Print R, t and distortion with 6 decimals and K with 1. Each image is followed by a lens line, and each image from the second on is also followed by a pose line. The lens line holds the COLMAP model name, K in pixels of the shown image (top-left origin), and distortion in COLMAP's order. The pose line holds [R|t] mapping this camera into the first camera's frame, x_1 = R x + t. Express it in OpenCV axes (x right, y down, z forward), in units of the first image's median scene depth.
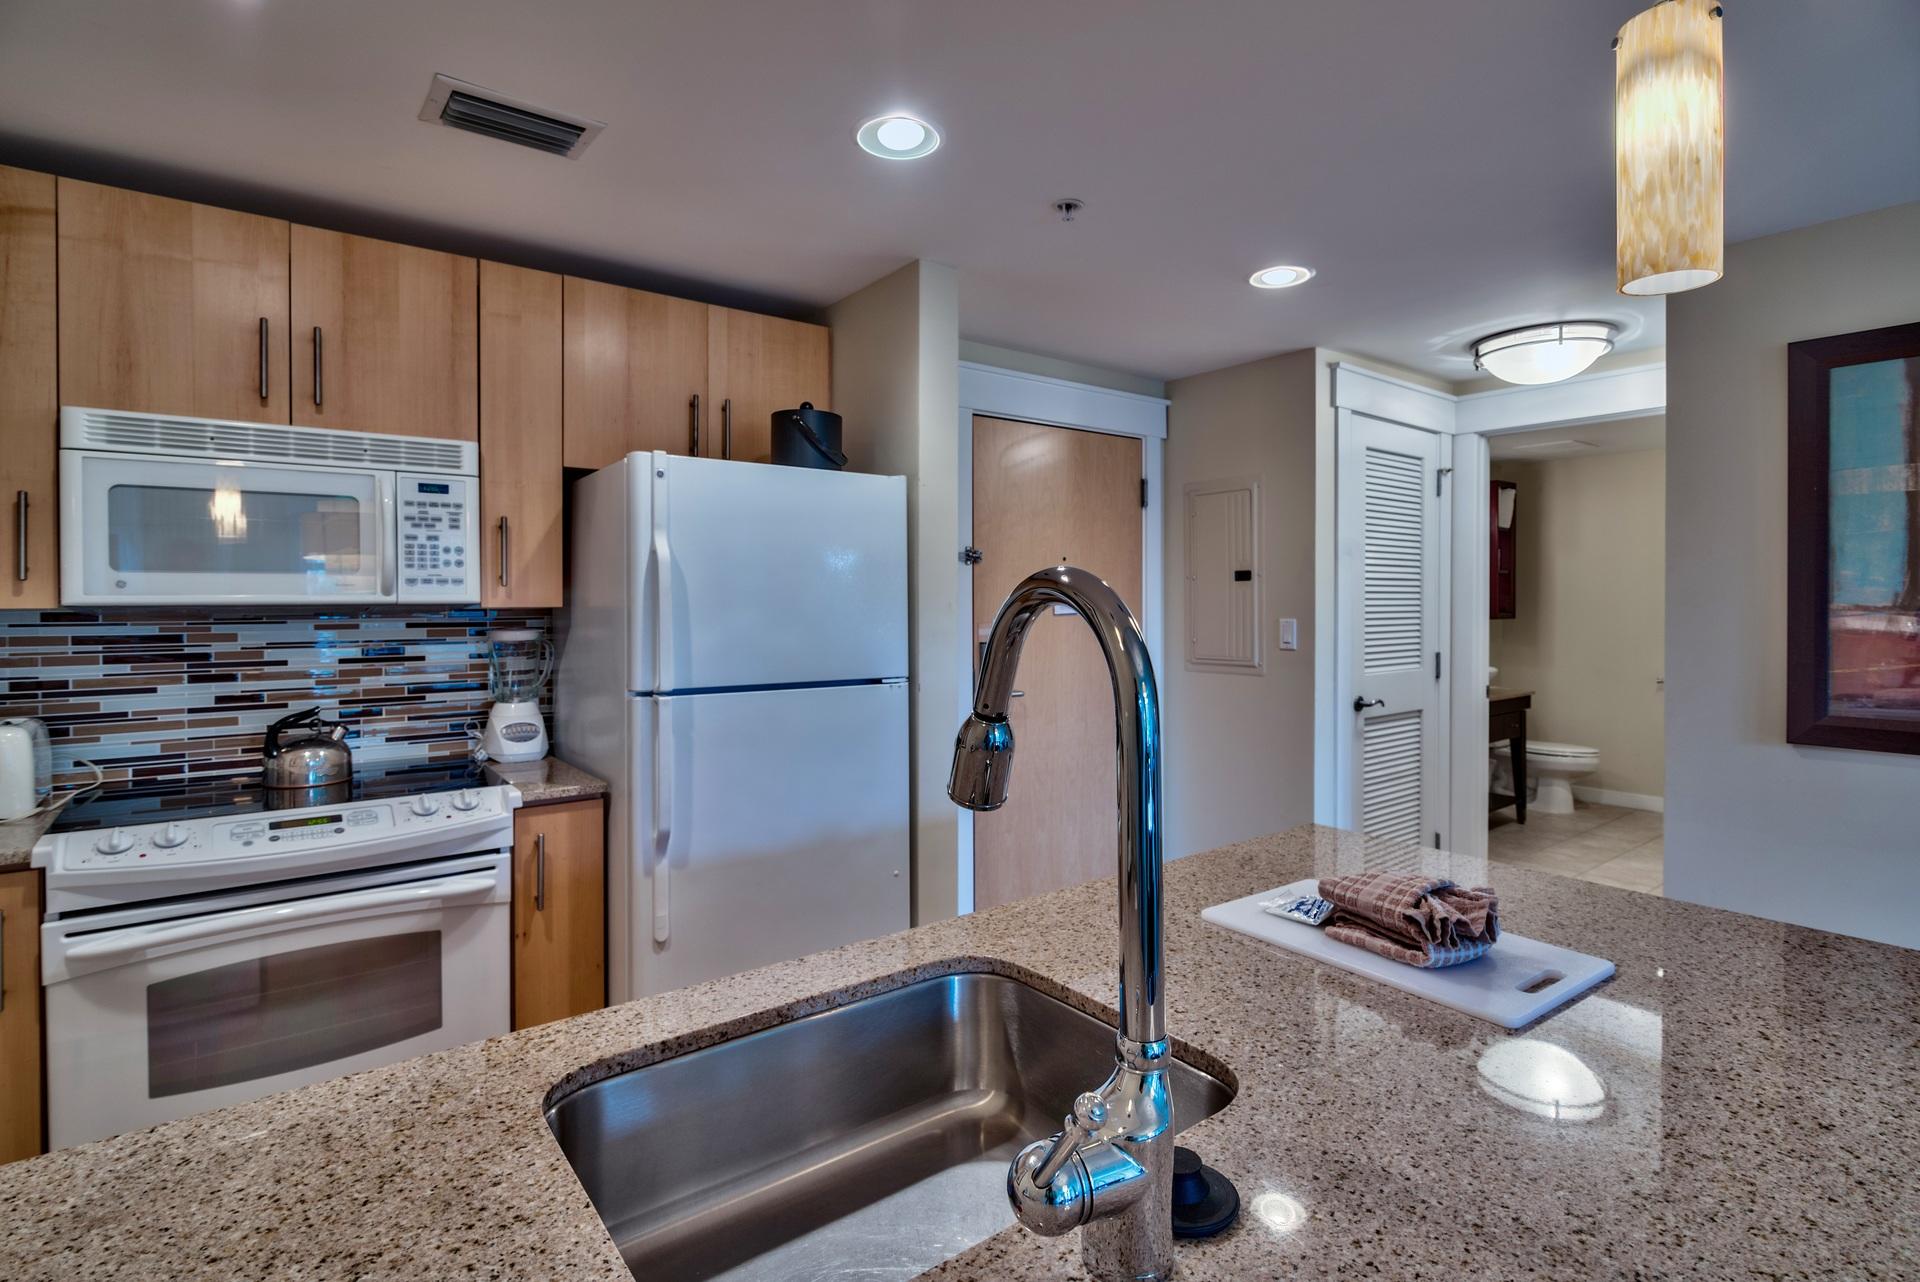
lens RADIAL K [[948.9, 0, 987.7], [0, 948.9, 619.6], [0, 0, 1]] dist [-0.003721, -0.000337]
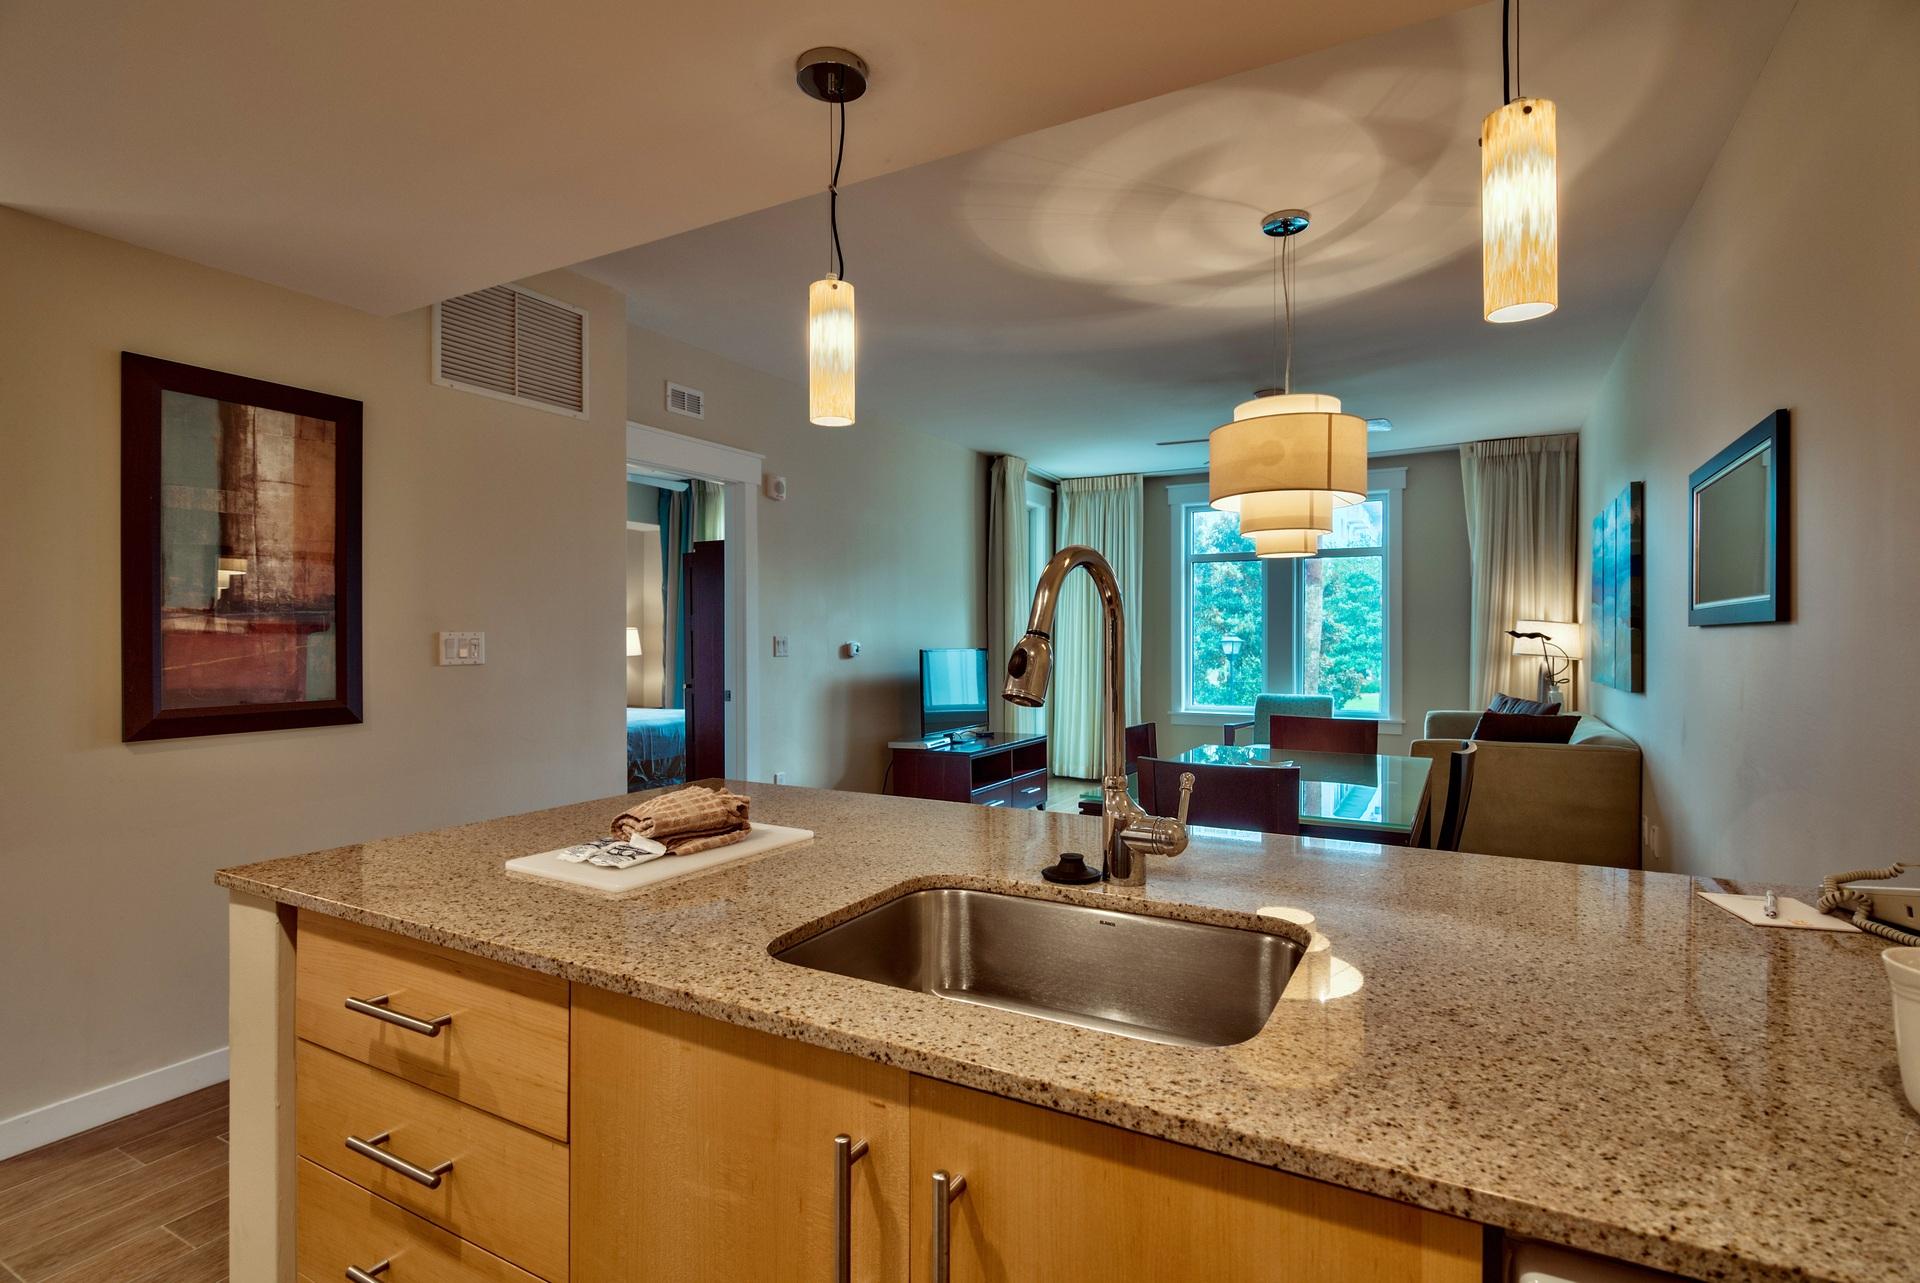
lens RADIAL K [[943.0, 0, 936.0], [0, 943.0, 643.9], [0, 0, 1]] dist [-0.001101, -0.001122]
pose [[-0.380424, -0.006509, 0.924789, -0.475022], [0.021701, 0.999637, 0.015963, 0.030316], [-0.924558, 0.026142, -0.380144, 0.633892]]
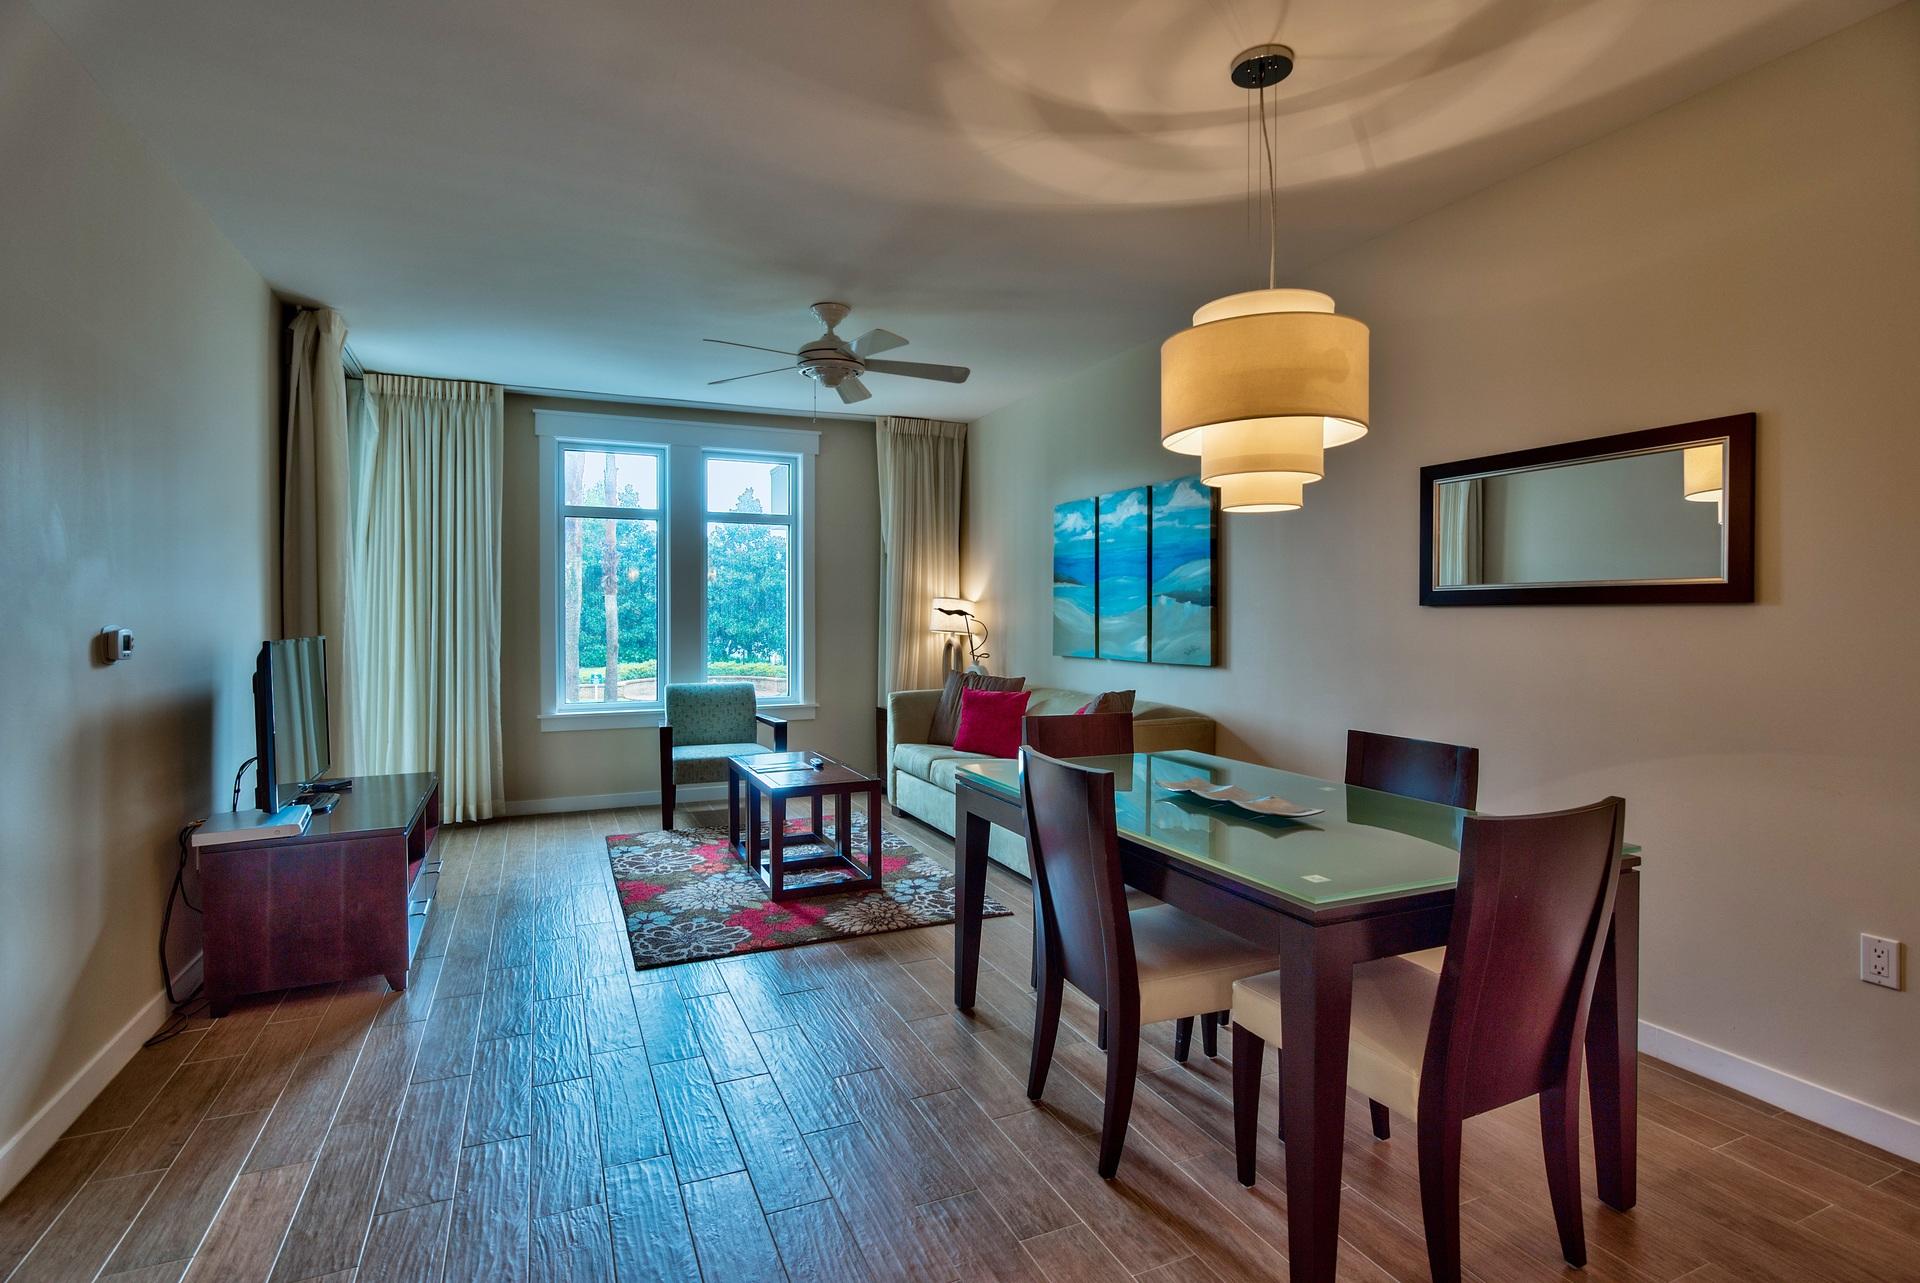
lens RADIAL K [[944.6, 0, 962.8], [0, 944.6, 619.5], [0, 0, 1]] dist [-0.003642, -0.000488]
pose [[-0.969805, -0.001670, 0.243875, 0.772664], [0.005775, 0.999539, 0.029809, 0.023124], [-0.243812, 0.030317, -0.969349, 0.736198]]
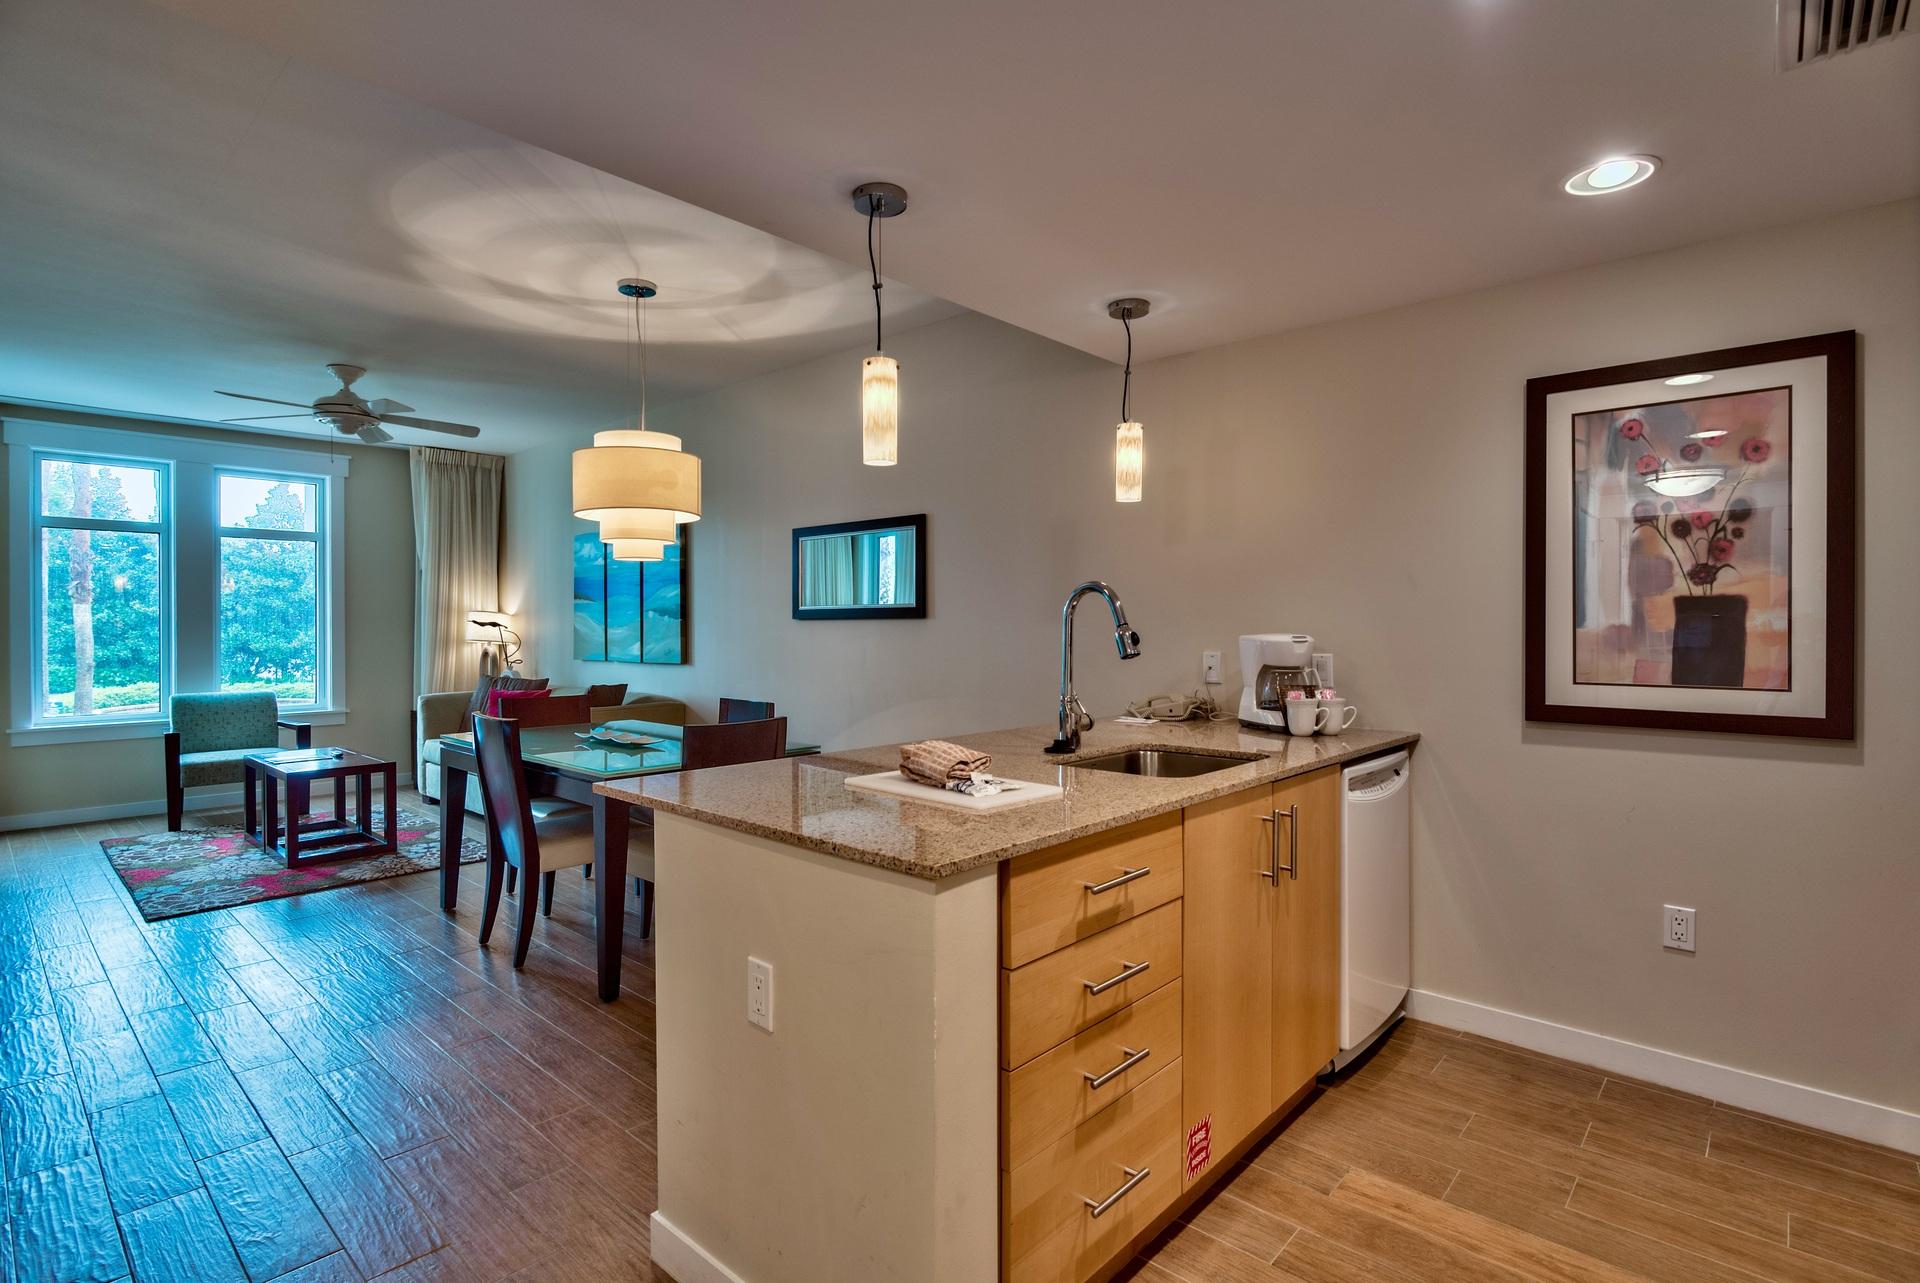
lens RADIAL K [[931.9, 0, 971.9], [0, 931.9, 628.6], [0, 0, 1]] dist [-0.004321, -0.001175]
pose [[-0.986083, 0.002214, -0.166241, 0.362949], [-0.002418, 0.999614, 0.027660, 0.008733], [0.166238, 0.027677, -0.985697, 1.446746]]
